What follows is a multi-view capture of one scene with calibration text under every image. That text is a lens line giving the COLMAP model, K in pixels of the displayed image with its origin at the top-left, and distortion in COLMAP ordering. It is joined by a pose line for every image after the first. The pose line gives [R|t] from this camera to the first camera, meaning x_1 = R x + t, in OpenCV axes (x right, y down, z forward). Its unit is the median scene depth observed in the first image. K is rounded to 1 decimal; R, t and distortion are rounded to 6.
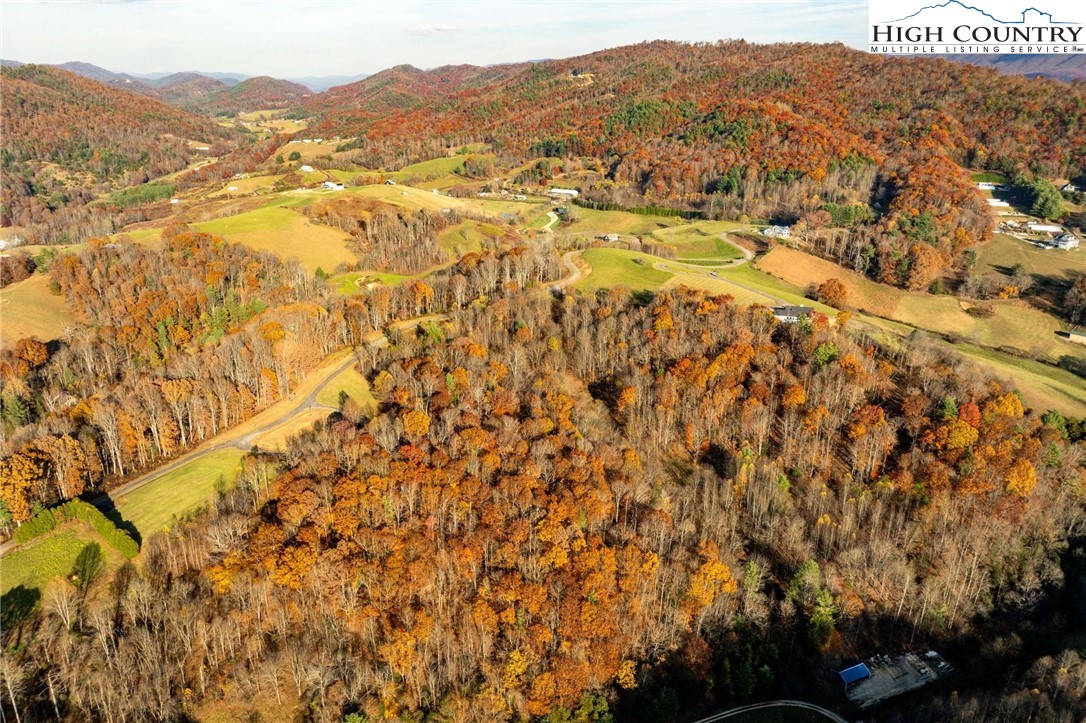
lens RADIAL K [[854.7, 0, 543.0], [0, 854.7, 385.5], [0, 0, 1]] dist [-0.045134, 0.004803]
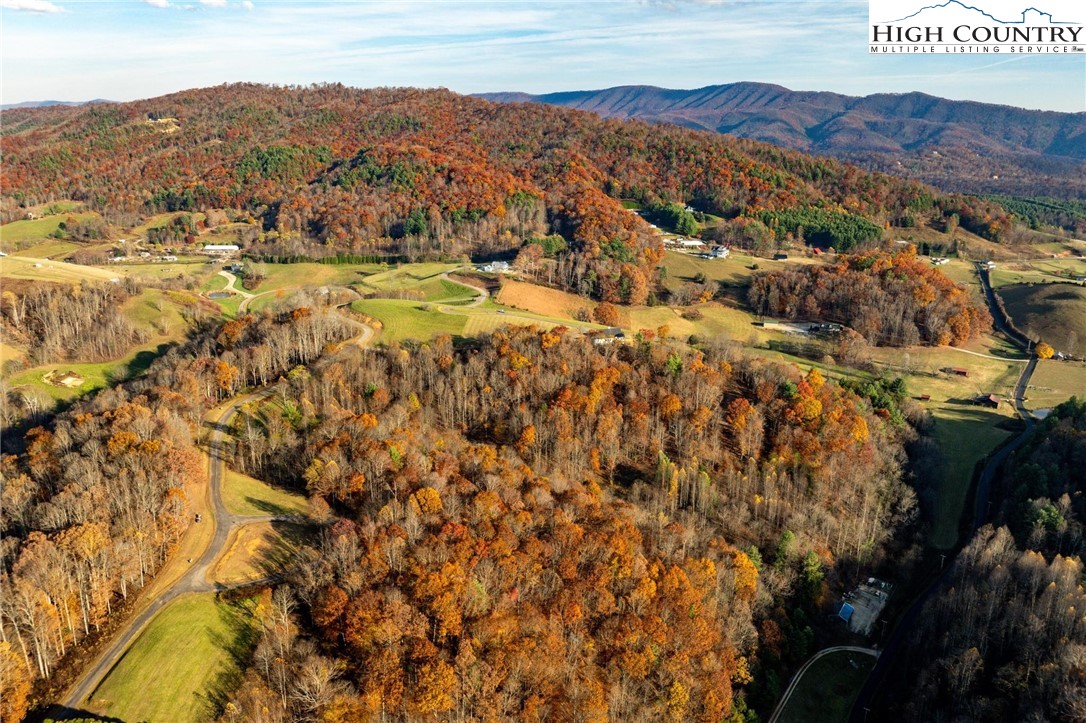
lens RADIAL K [[885.3, 0, 580.5], [0, 885.3, 363.4], [0, 0, 1]] dist [-0.045204, 0.005067]
pose [[0.806553, -0.150546, 0.571671, -0.250871], [0.193964, 0.980889, -0.015346, -0.025414], [-0.558435, 0.123261, 0.820340, 0.059519]]
